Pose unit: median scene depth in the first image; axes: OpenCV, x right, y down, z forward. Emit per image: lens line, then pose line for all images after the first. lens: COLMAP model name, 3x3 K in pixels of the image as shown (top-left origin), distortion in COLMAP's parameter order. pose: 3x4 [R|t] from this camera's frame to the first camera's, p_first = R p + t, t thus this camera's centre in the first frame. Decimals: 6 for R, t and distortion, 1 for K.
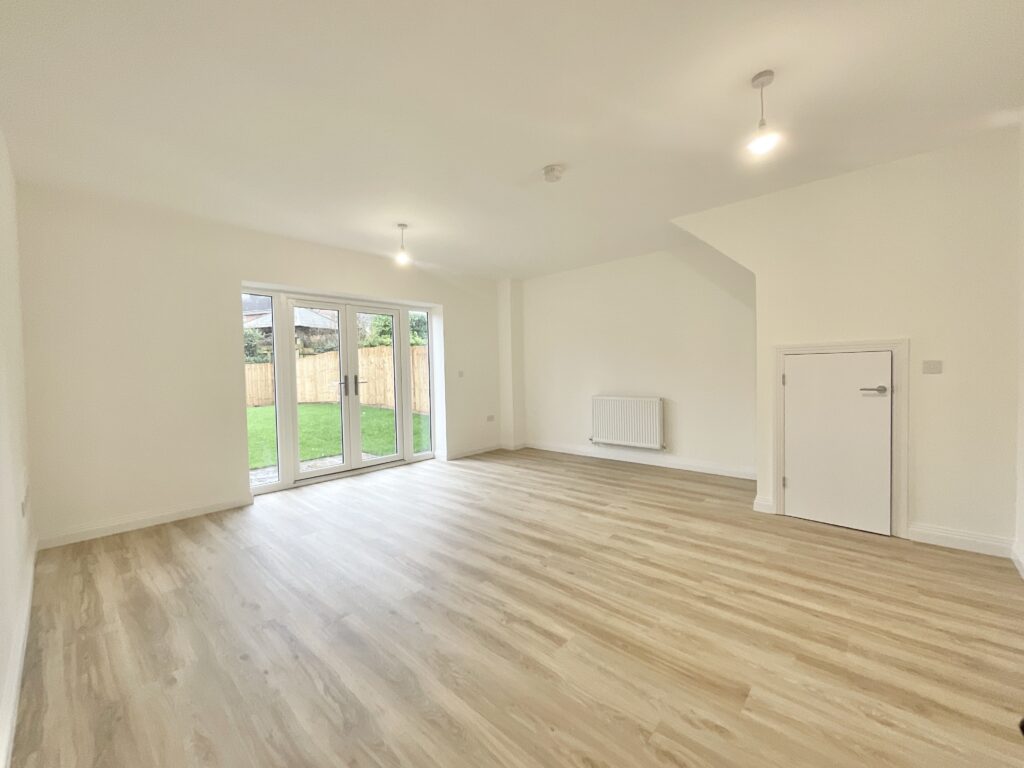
lens RADIAL K [[417.4, 0, 510.3], [0, 417.4, 382.2], [0, 0, 1]] dist [-0.008916, -0.000031]
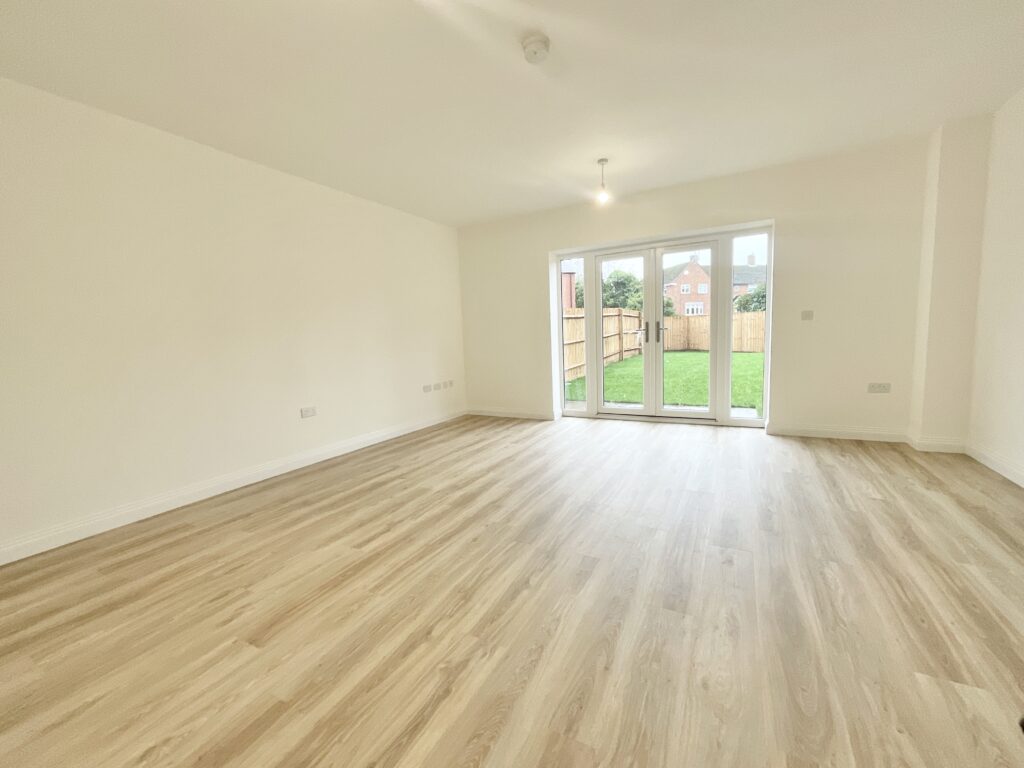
lens RADIAL K [[417.4, 0, 512.4], [0, 417.4, 384.4], [0, 0, 1]] dist [-0.008916, -0.000031]
pose [[0.243432, 0.127739, -0.961470, 1.162680], [0.007836, 0.990998, 0.133646, -0.009531], [0.969886, -0.040068, 0.240240, 1.001326]]
